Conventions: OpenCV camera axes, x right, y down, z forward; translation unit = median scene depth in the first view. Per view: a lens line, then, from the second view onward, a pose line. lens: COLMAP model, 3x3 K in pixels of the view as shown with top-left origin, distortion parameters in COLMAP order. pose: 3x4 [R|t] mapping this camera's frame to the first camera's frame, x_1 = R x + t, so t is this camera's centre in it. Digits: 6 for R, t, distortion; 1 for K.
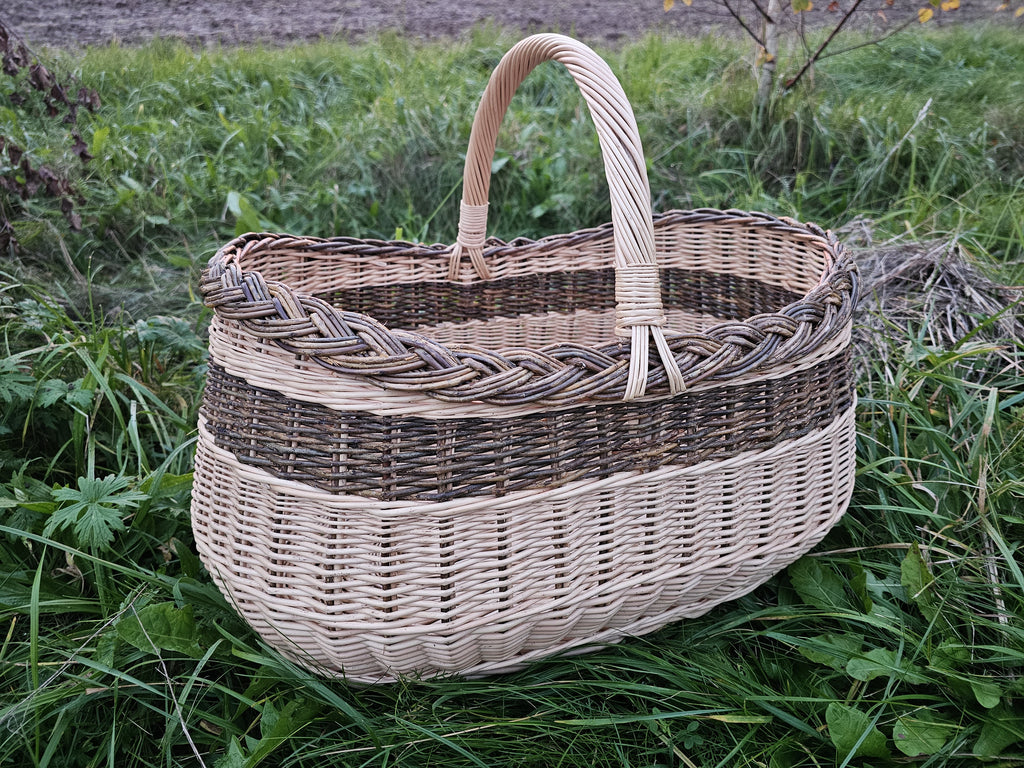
lens RADIAL K [[738.2, 0, 511.3], [0, 738.2, 392.4], [0, 0, 1]] dist [-0.003648, -0.018930]
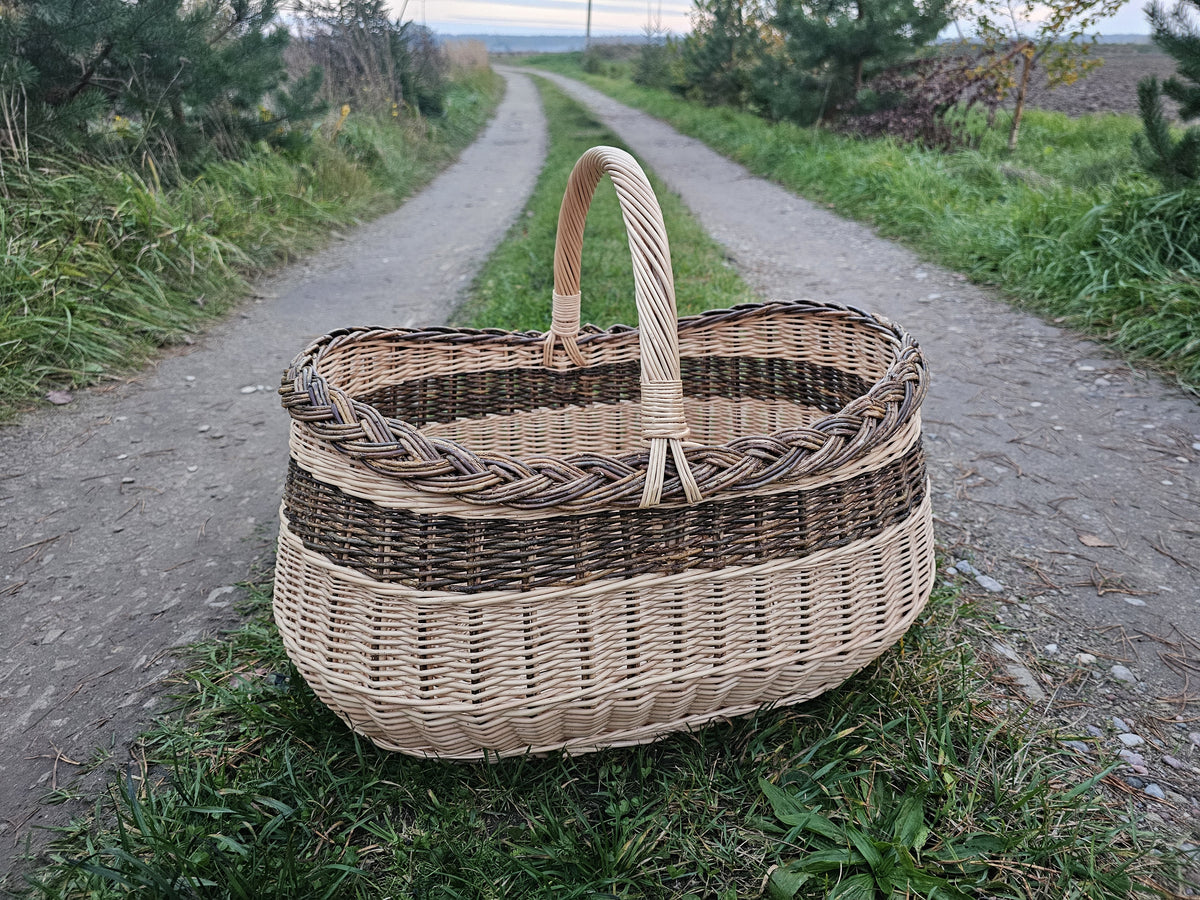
lens RADIAL K [[866.1, 0, 609.7], [0, 866.1, 454.4], [0, 0, 1]] dist [0.004115, -0.015121]
pose [[0.991887, 0.033106, -0.122734, 0.241828], [-0.033104, 0.999450, 0.002058, -0.063020], [0.122734, 0.002021, 0.992437, -0.238258]]
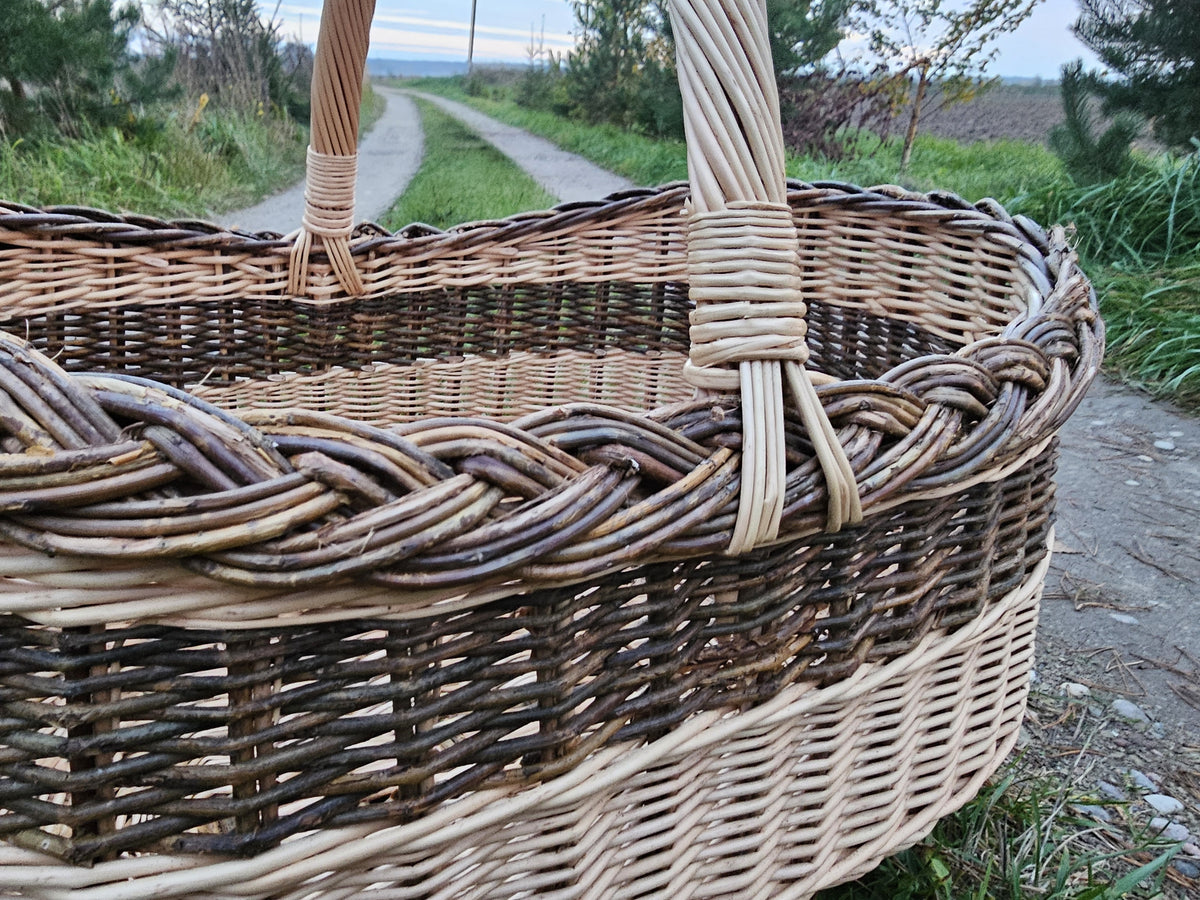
lens RADIAL K [[865.1, 0, 511.6], [0, 865.1, 475.3], [0, 0, 1]] dist [-0.003648, -0.018930]
pose [[0.989605, -0.019691, 0.142454, -0.022242], [0.018080, 0.999757, 0.012597, -0.034978], [-0.142668, -0.009890, 0.989721, 0.525180]]
